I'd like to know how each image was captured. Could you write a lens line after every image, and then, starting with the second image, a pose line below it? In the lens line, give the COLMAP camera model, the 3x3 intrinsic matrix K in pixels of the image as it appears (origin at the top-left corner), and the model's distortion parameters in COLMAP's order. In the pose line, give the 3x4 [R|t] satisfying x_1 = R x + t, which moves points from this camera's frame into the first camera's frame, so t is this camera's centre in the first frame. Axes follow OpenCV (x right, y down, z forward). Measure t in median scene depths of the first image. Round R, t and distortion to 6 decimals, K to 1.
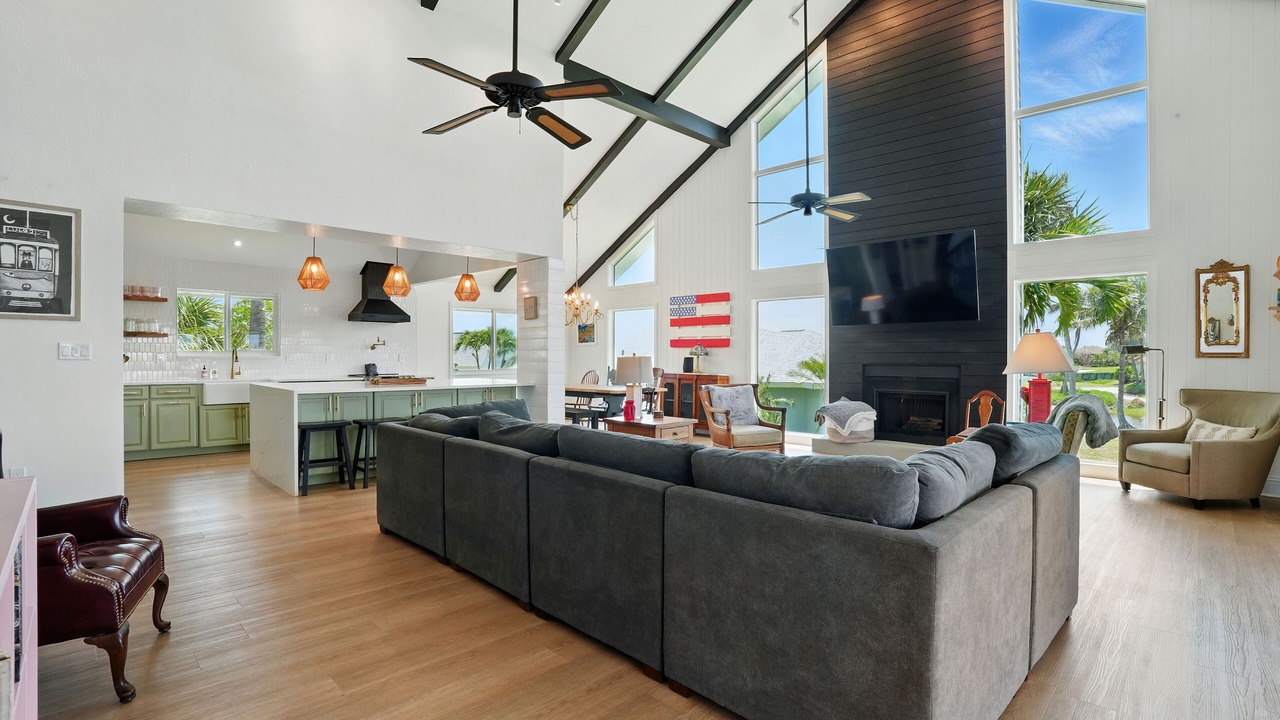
lens RADIAL K [[603.9, 0, 634.8], [0, 603.9, 347.7], [0, 0, 1]] dist [-0.071058, 0.029465]
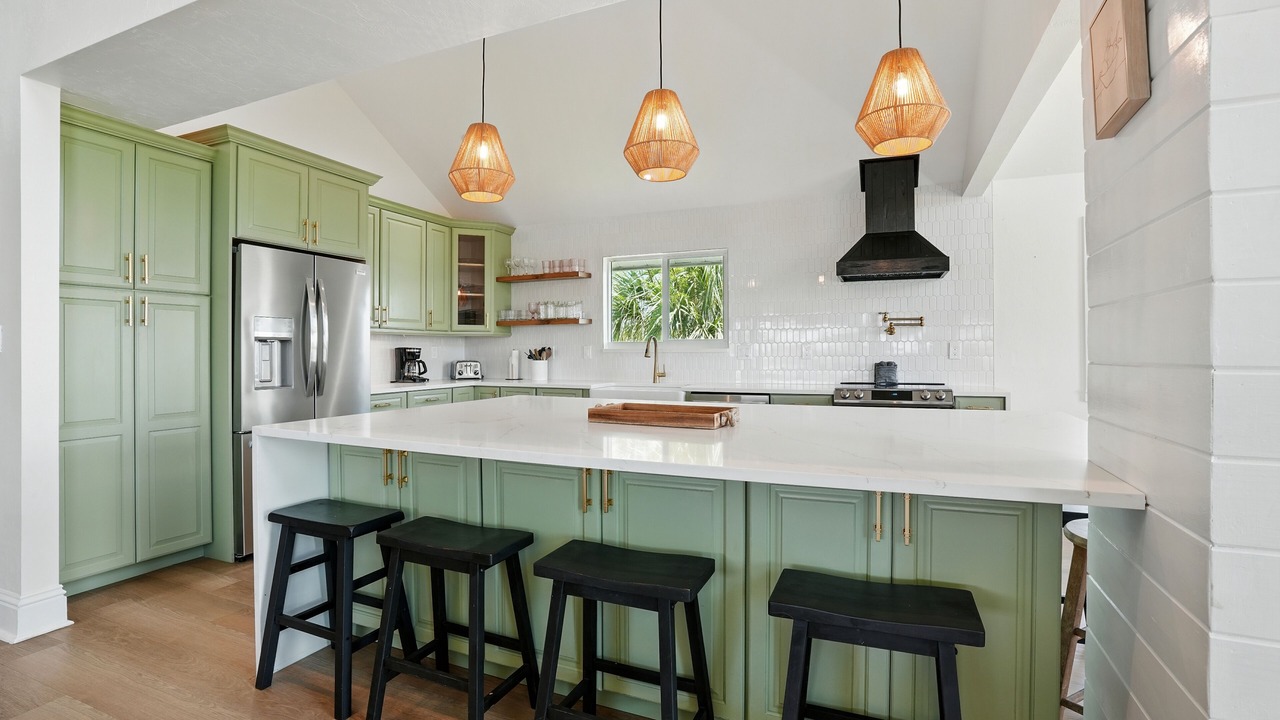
lens RADIAL K [[603.9, 0, 634.8], [0, 603.9, 347.7], [0, 0, 1]] dist [-0.071058, 0.029465]
pose [[0.373200, -0.010068, -0.927696, -0.054274], [0.020074, 0.999795, -0.002775, 0.011965], [0.927534, -0.017587, 0.373326, 0.620521]]
